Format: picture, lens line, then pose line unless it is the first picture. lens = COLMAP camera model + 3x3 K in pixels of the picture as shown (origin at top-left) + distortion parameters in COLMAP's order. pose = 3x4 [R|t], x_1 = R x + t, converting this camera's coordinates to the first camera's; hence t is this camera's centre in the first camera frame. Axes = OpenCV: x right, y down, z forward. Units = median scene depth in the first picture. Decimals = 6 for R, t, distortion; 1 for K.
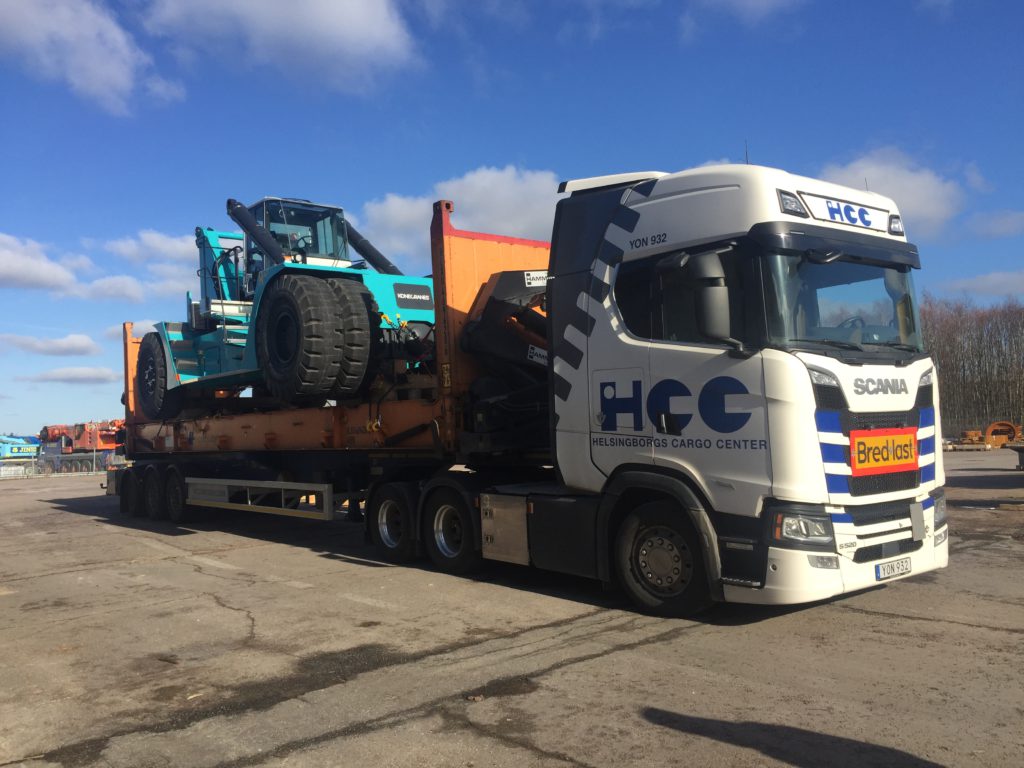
lens RADIAL K [[847.7, 0, 508.9], [0, 847.7, 385.2], [0, 0, 1]] dist [-0.000340, 0.018574]
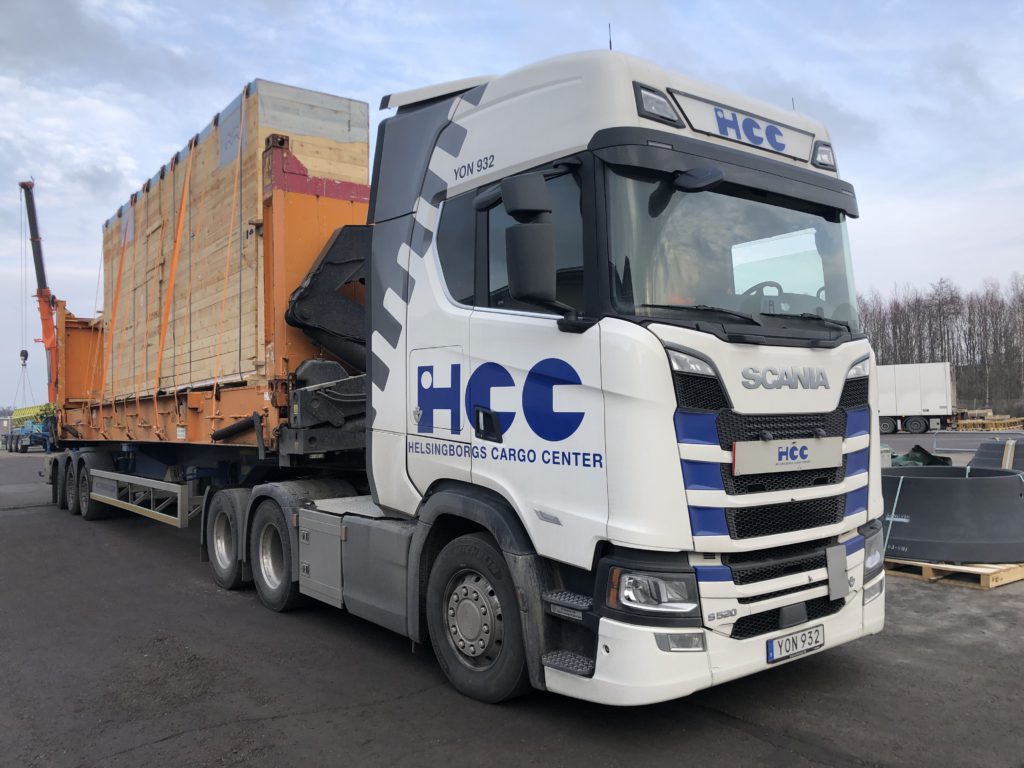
lens RADIAL K [[850.2, 0, 514.8], [0, 850.2, 381.6], [0, 0, 1]] dist [0.020252, -0.022072]
pose [[0.999660, 0.019677, 0.017134, 0.202356], [-0.019774, 0.999789, 0.005513, 0.005103], [-0.017022, -0.005850, 0.999838, 0.304876]]
